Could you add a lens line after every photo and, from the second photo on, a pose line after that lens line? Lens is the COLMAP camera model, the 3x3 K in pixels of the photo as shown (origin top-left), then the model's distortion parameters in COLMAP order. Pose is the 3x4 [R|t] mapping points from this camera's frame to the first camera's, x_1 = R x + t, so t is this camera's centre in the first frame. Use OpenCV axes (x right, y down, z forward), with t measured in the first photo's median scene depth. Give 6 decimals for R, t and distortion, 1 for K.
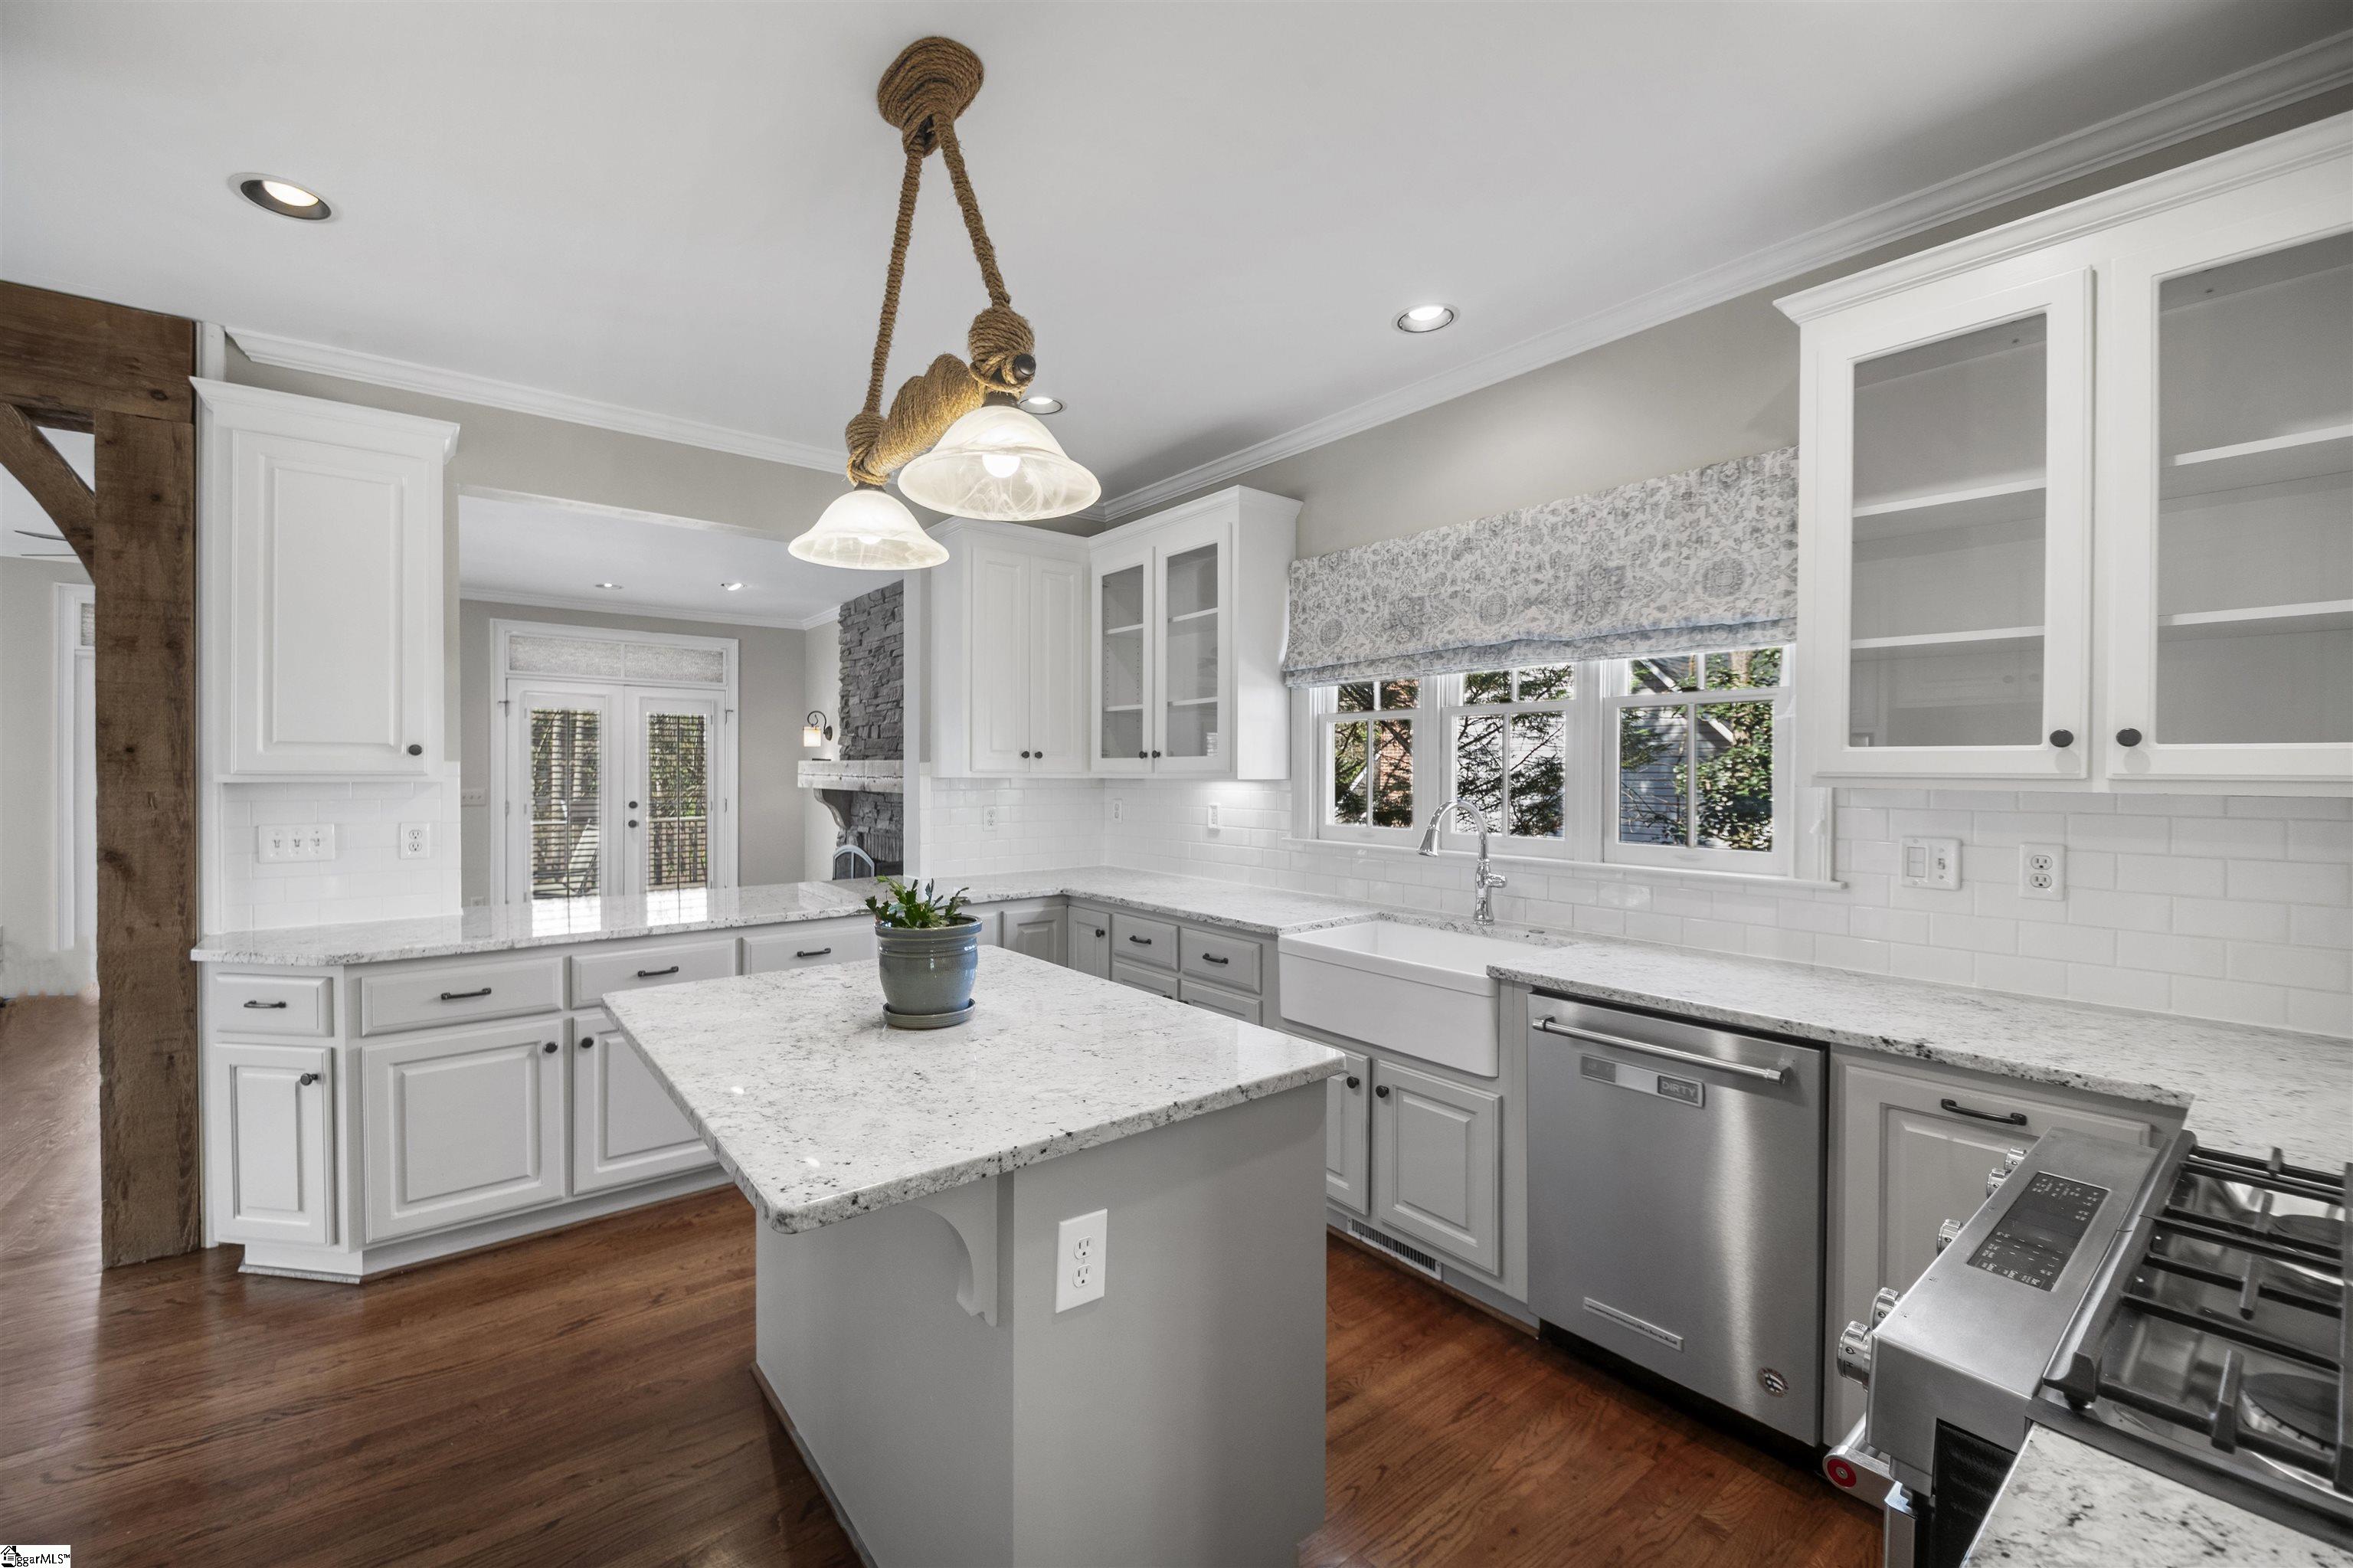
lens RADIAL K [[954.0, 0, 1126.0], [0, 954.0, 769.4], [0, 0, 1]] dist [-0.015778, -0.000410]
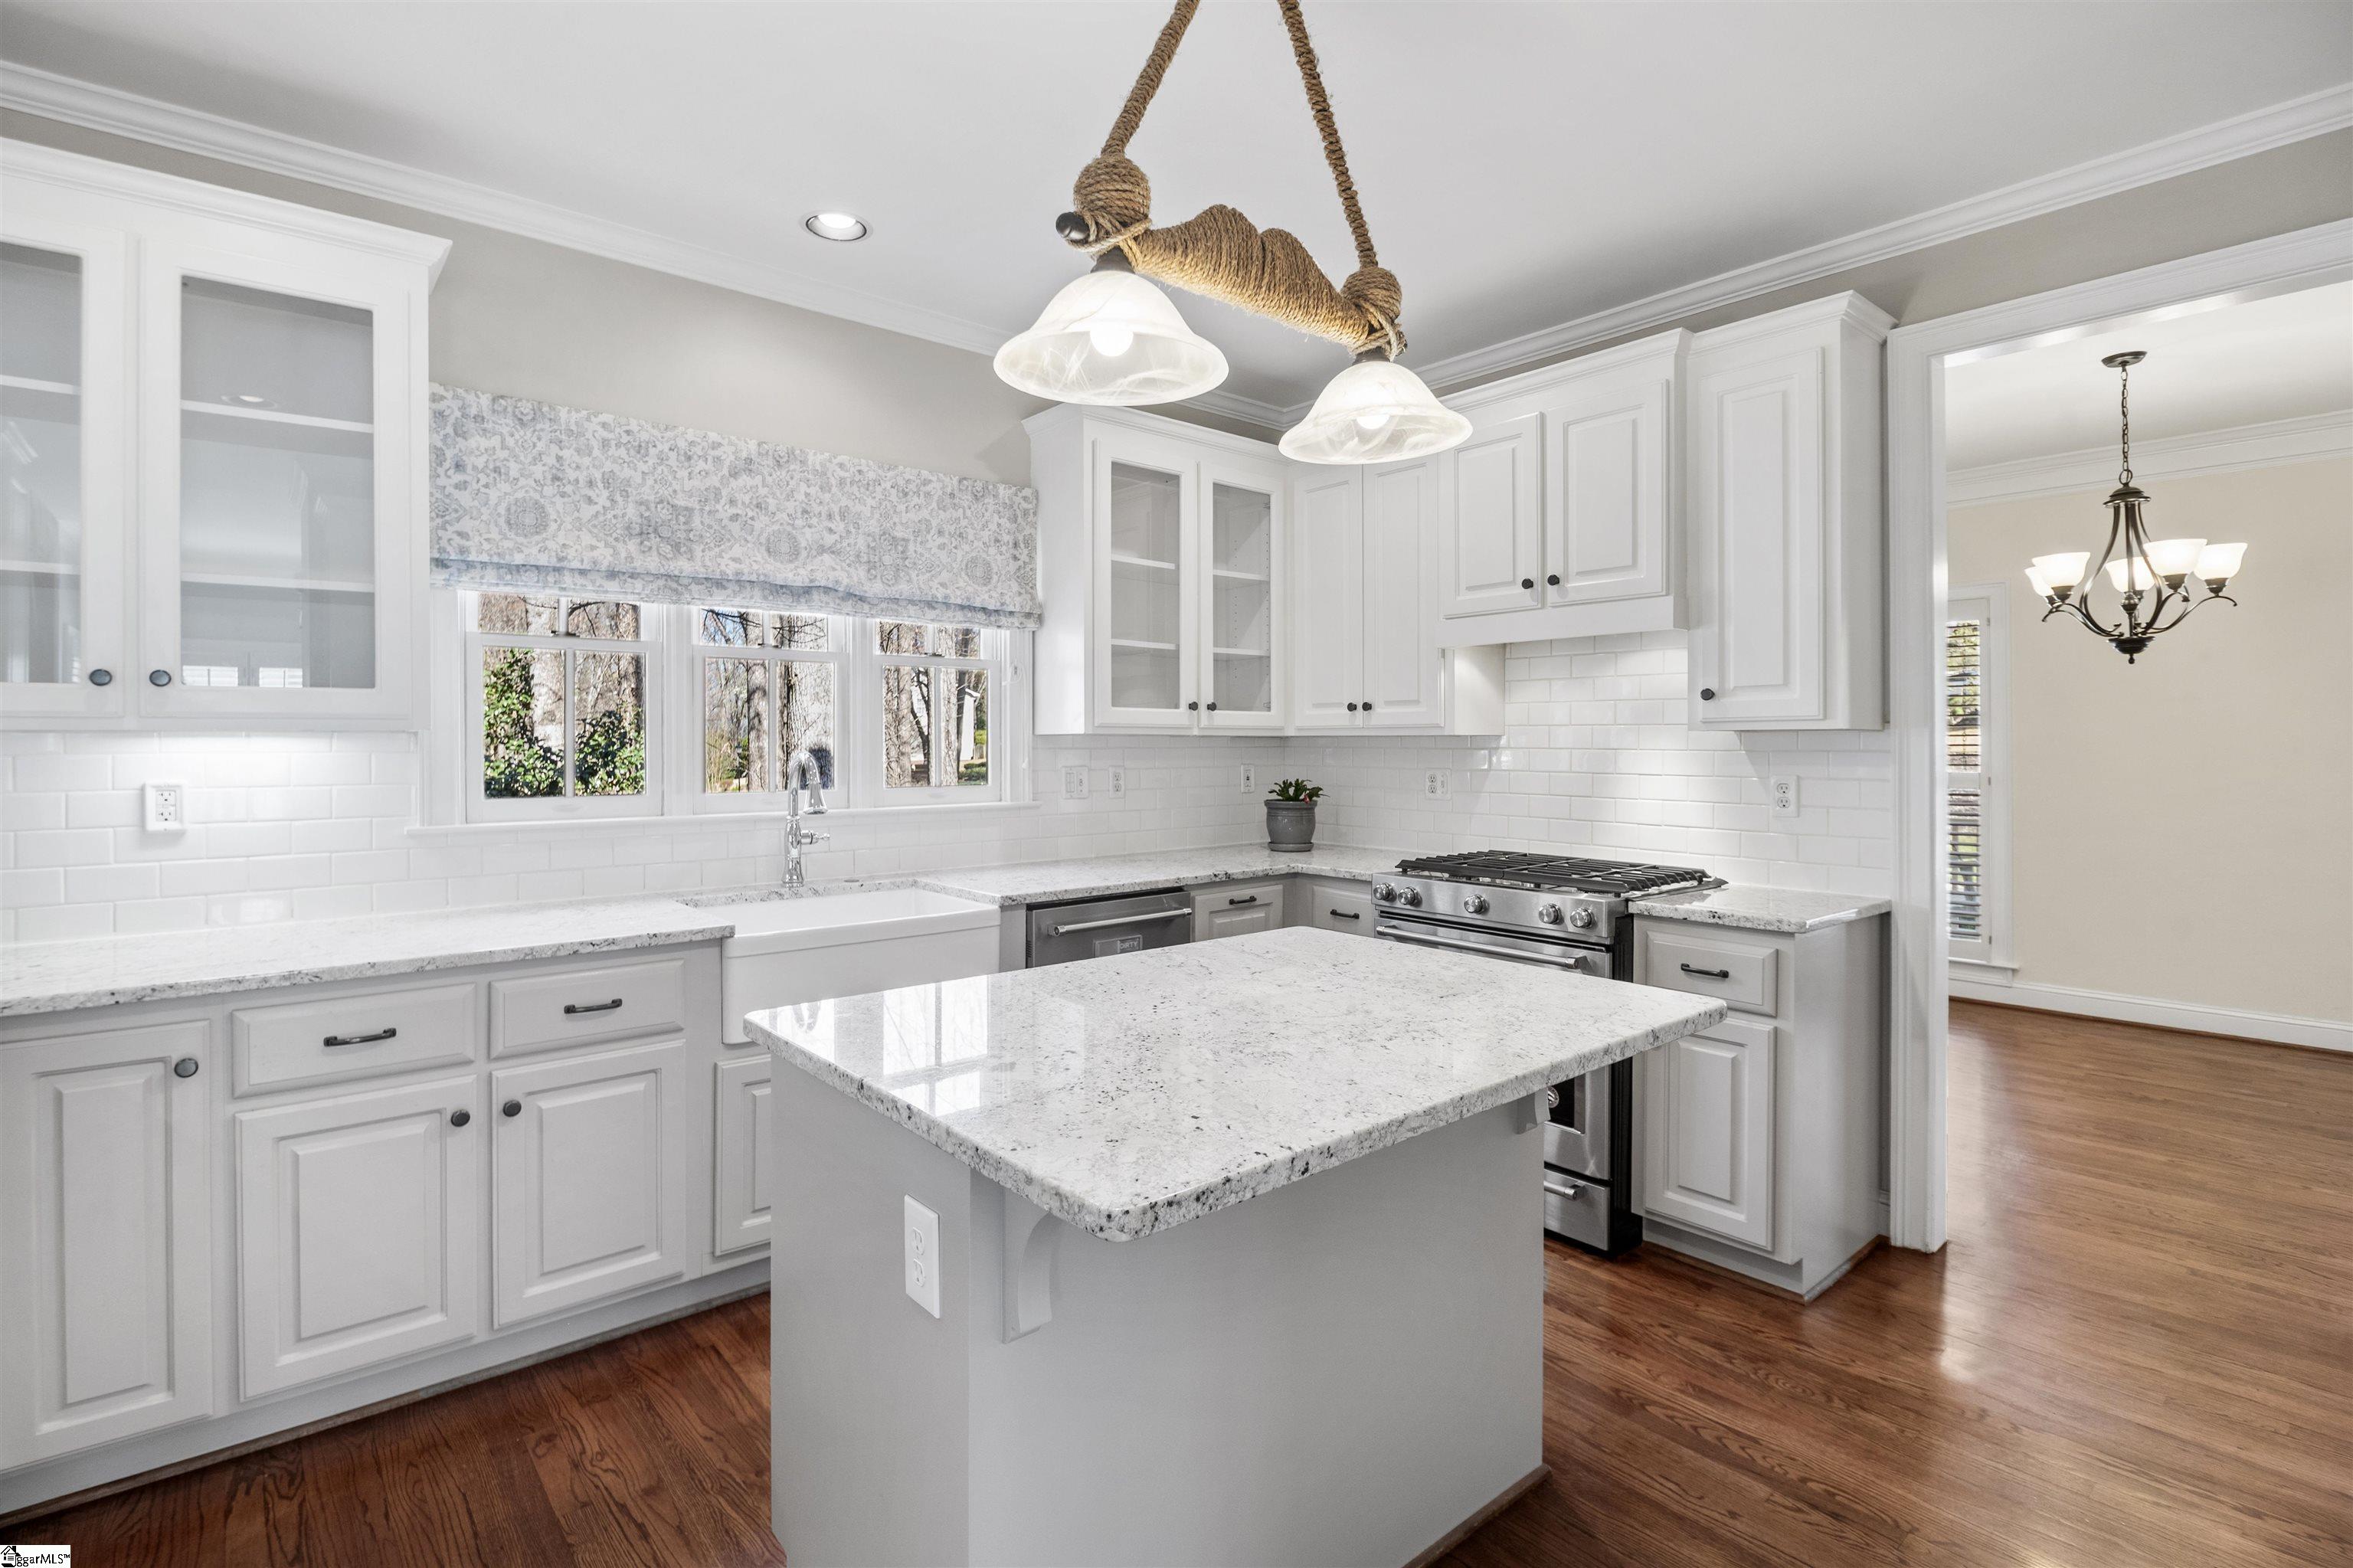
lens RADIAL K [[1075.1, 0, 1154.4], [0, 1075.1, 746.1], [0, 0, 1]] dist [-0.006605, -0.004389]
pose [[-0.050043, -0.006216, 0.998728, -0.681311], [0.000592, 0.999980, 0.006254, 0.019662], [-0.998747, 0.000904, -0.050038, 0.695821]]
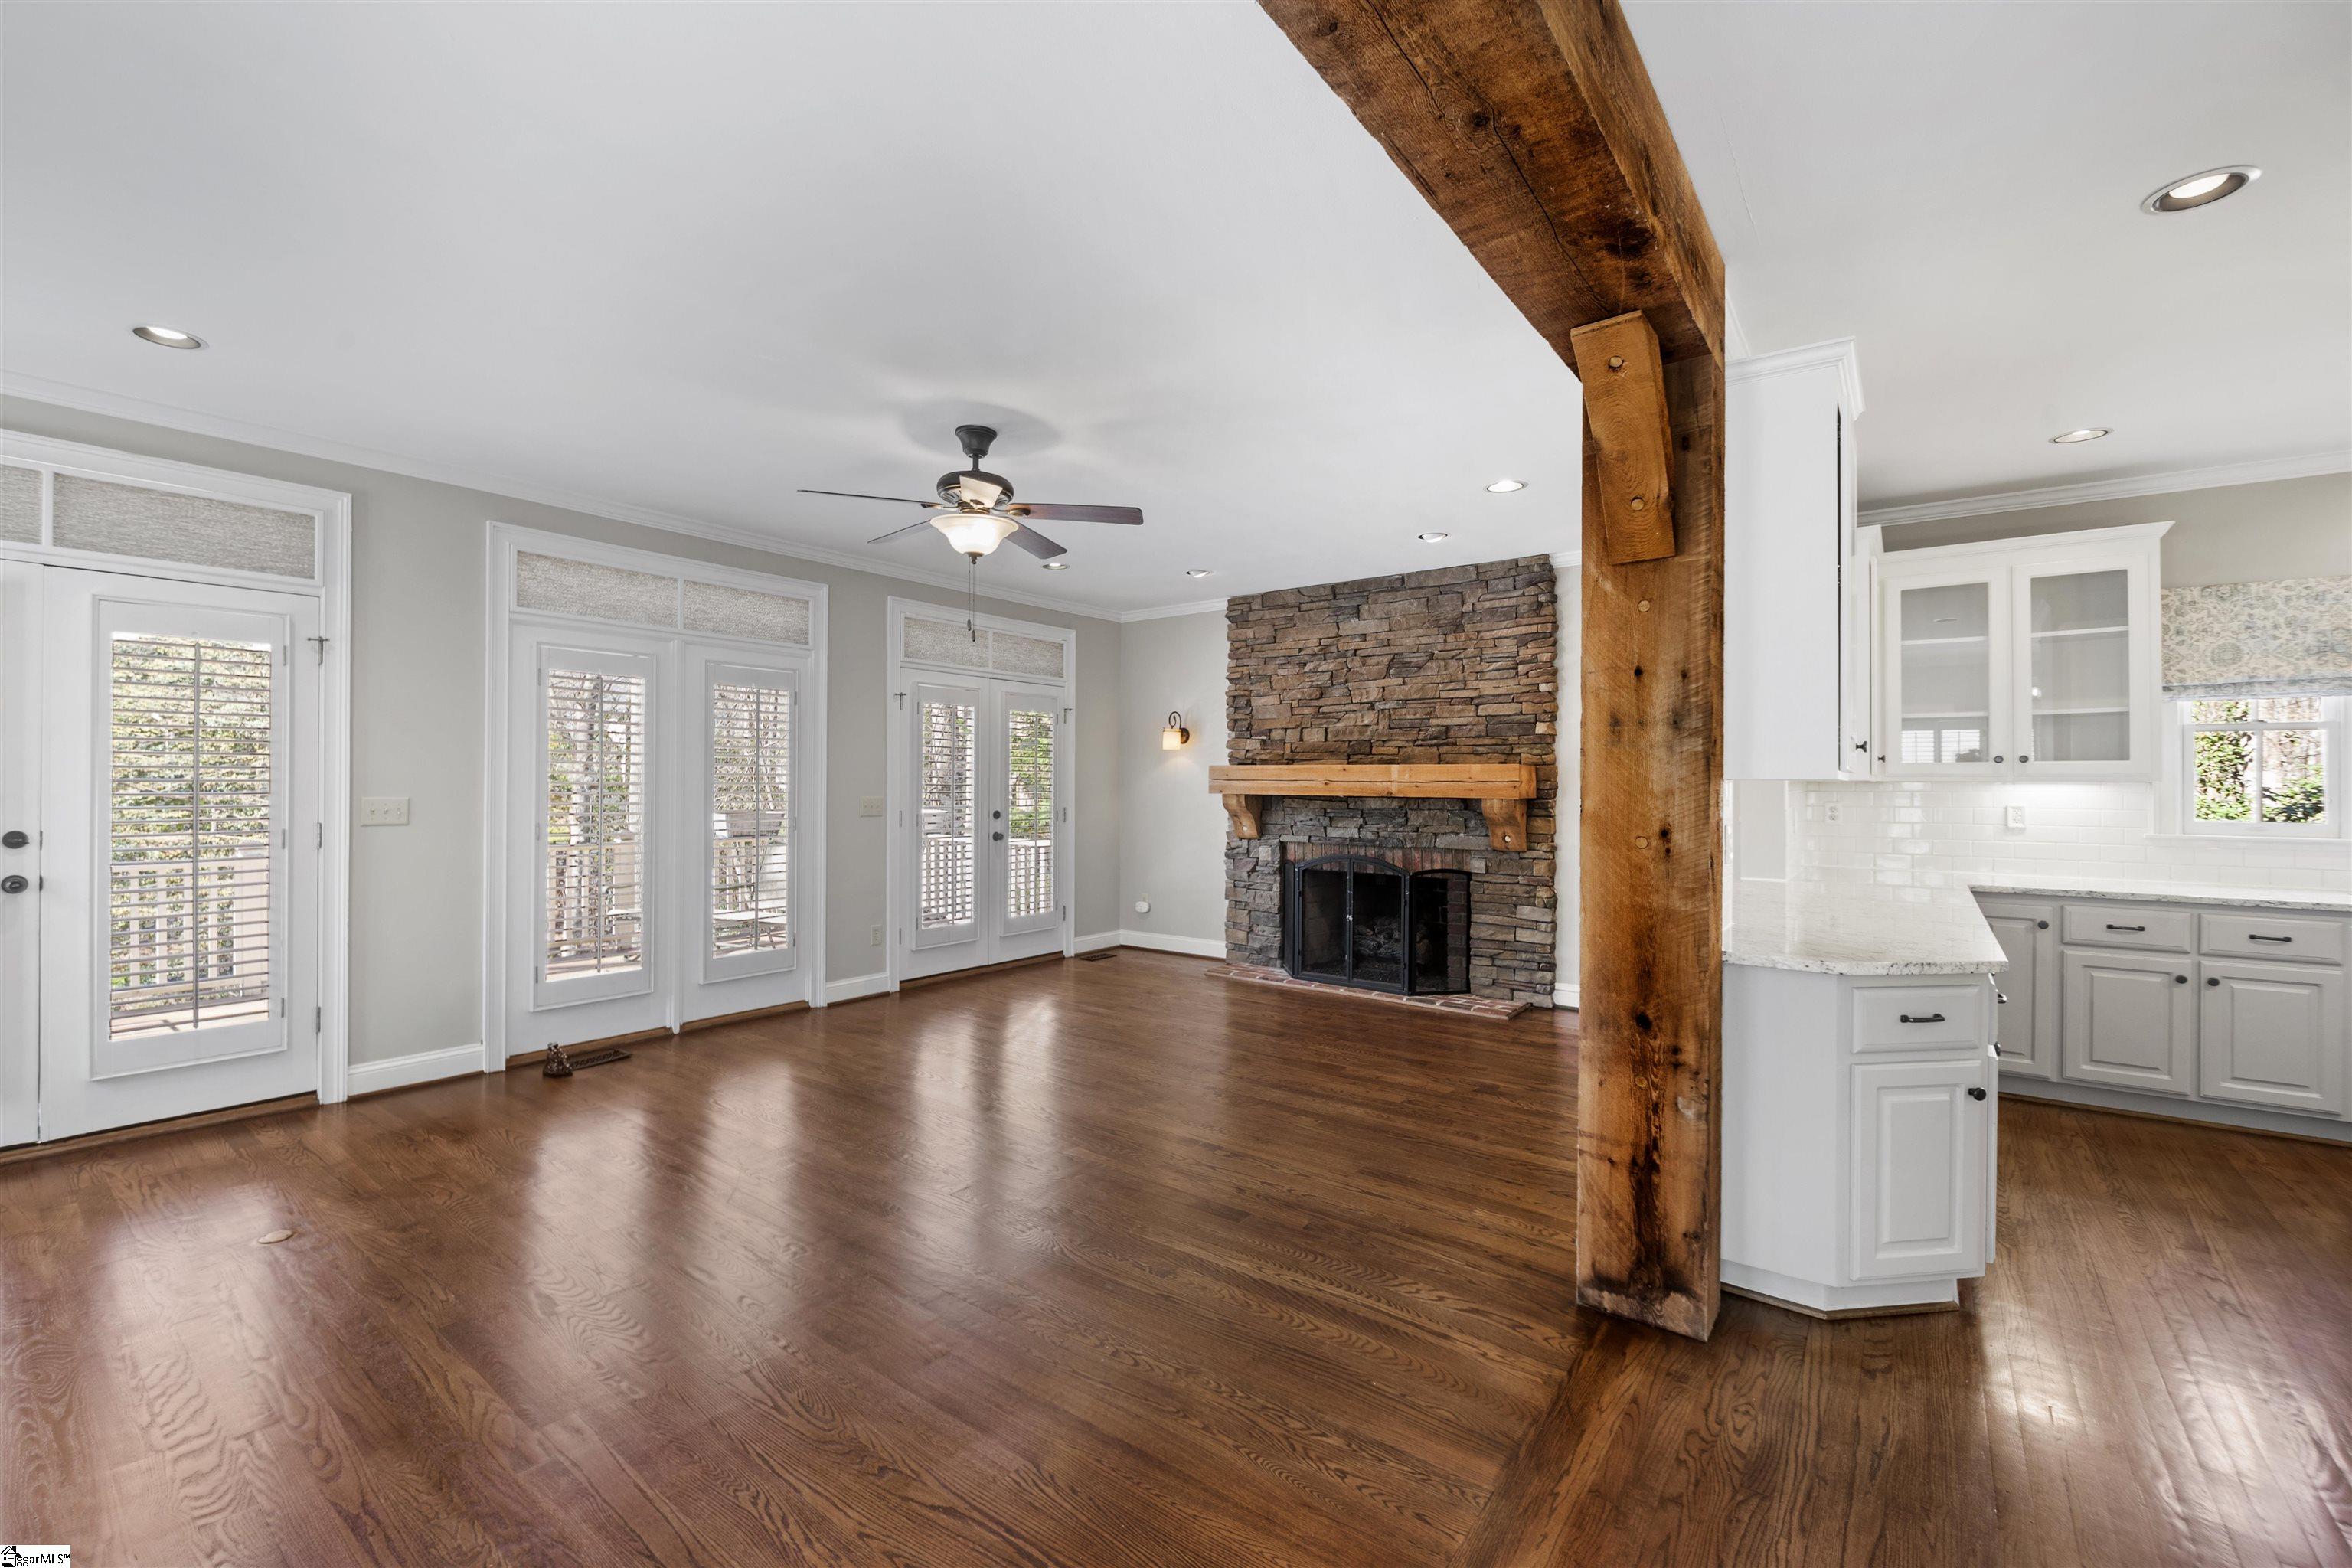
lens RADIAL K [[997.9, 0, 1166.9], [0, 997.9, 774.7], [0, 0, 1]] dist [-0.001918, -0.003130]
pose [[0.965680, 0.002062, 0.259728, -1.587122], [-0.000766, 0.999987, -0.005091, 0.011736], [-0.259735, 0.004717, 0.965668, 0.201509]]
